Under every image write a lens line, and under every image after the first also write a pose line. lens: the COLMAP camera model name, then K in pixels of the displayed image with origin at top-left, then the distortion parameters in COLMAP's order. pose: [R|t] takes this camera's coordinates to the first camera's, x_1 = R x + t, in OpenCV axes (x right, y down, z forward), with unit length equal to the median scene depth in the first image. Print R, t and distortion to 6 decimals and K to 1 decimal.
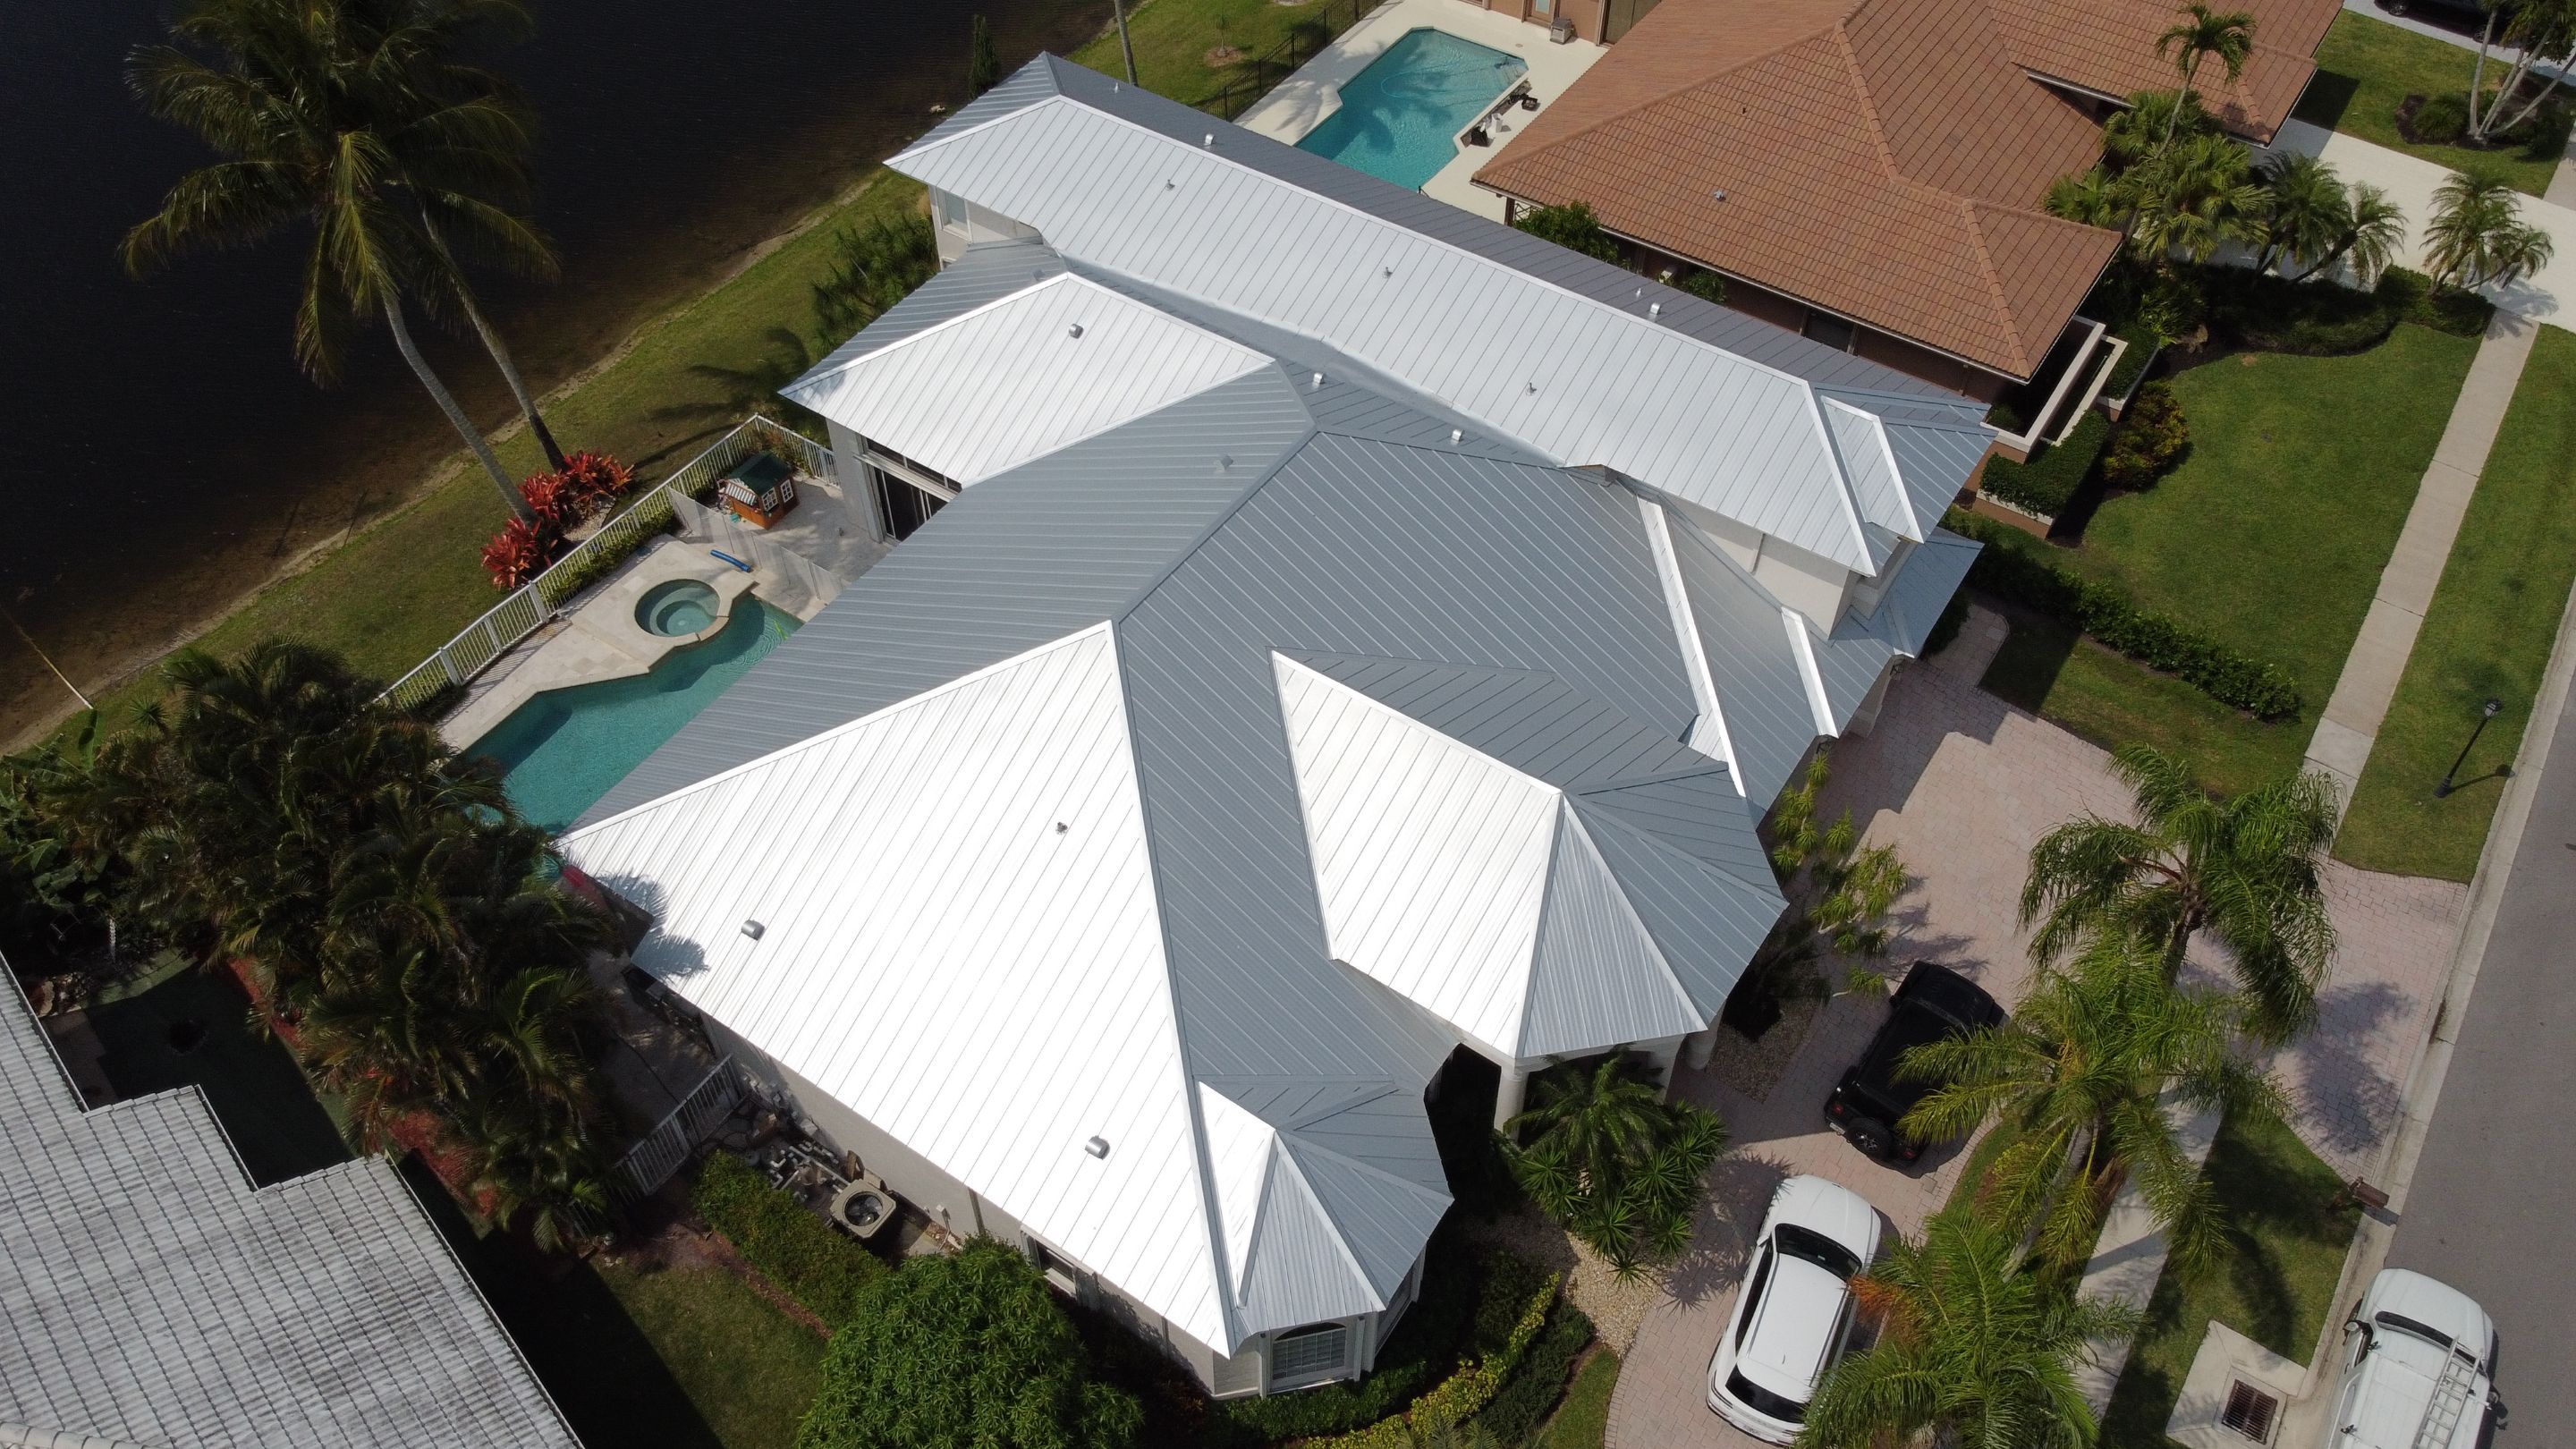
lens RADIAL K [[1942.8, 0, 1278.5], [0, 1942.8, 716.8], [0, 0, 1]] dist [0.002915, -0.007162]
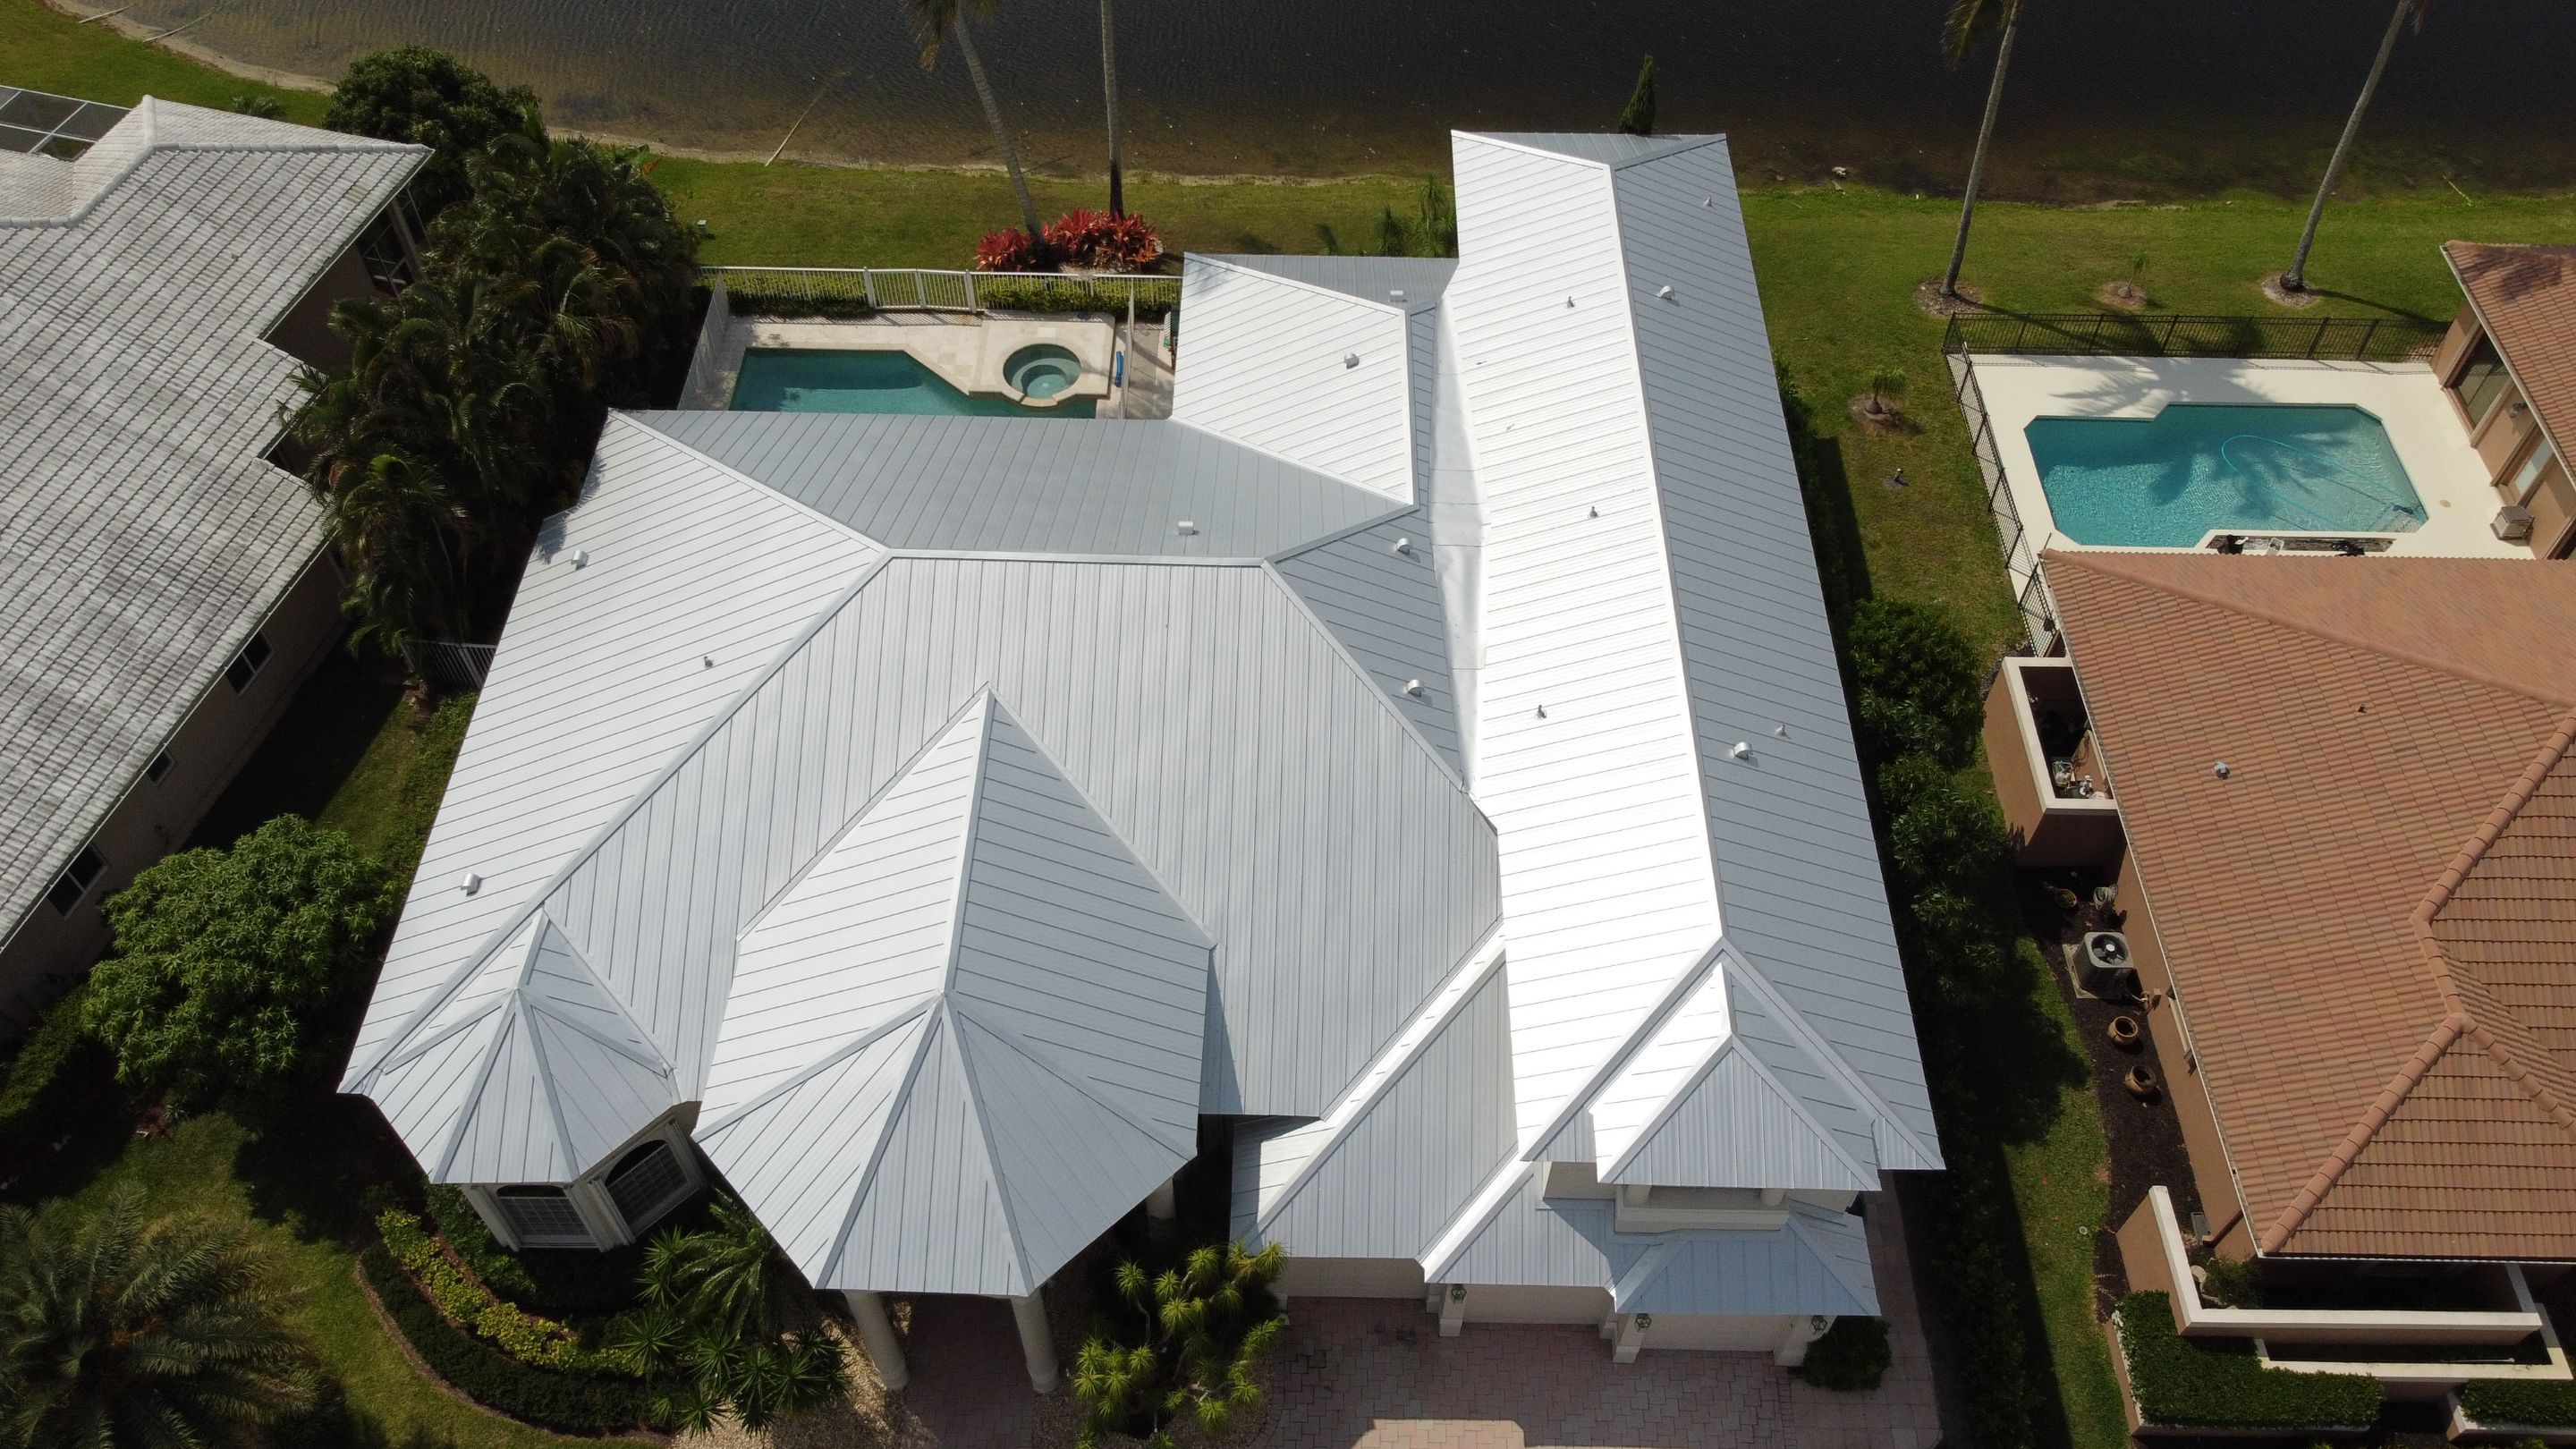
lens RADIAL K [[1942.8, 0, 1282.7], [0, 1942.8, 716.1], [0, 0, 1]] dist [0.002915, -0.007162]
pose [[0.545379, 0.654826, -0.523225, 0.443044], [-0.631645, 0.731421, 0.256998, -0.274450], [0.550986, 0.190332, 0.812520, 0.247999]]
